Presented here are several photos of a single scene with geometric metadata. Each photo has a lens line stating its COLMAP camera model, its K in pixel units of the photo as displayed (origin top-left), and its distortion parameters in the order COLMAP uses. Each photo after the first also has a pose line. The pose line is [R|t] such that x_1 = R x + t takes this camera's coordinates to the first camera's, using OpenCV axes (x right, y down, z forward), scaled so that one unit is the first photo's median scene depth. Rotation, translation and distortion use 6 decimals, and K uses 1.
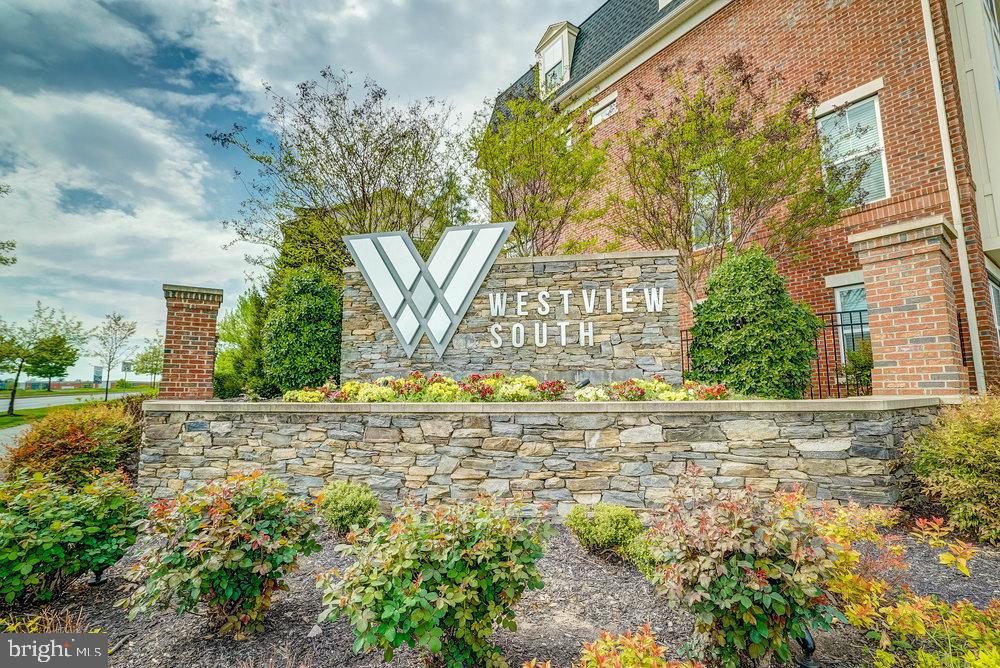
lens RADIAL K [[464.1, 0, 485.9], [0, 464.1, 322.9], [0, 0, 1]] dist [-0.032784, 0.000332]
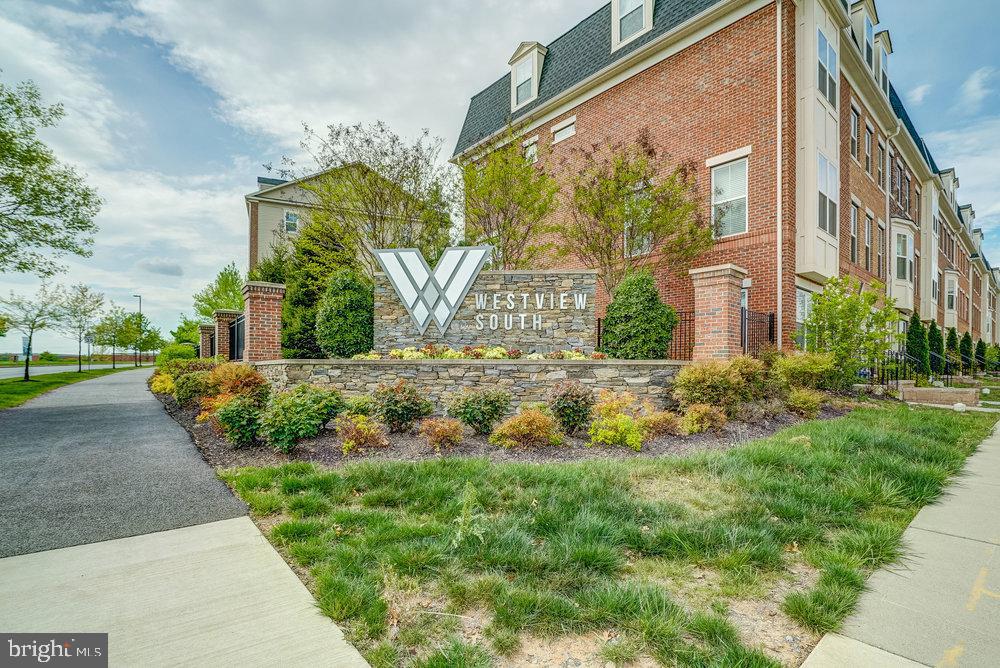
lens RADIAL K [[472.5, 0, 493.3], [0, 472.5, 347.7], [0, 0, 1]] dist [-0.016623, 0.000689]
pose [[0.995210, 0.014714, 0.096646, -0.082866], [-0.024594, 0.994496, 0.101843, -0.048257], [-0.094616, -0.103732, 0.990095, -0.567585]]
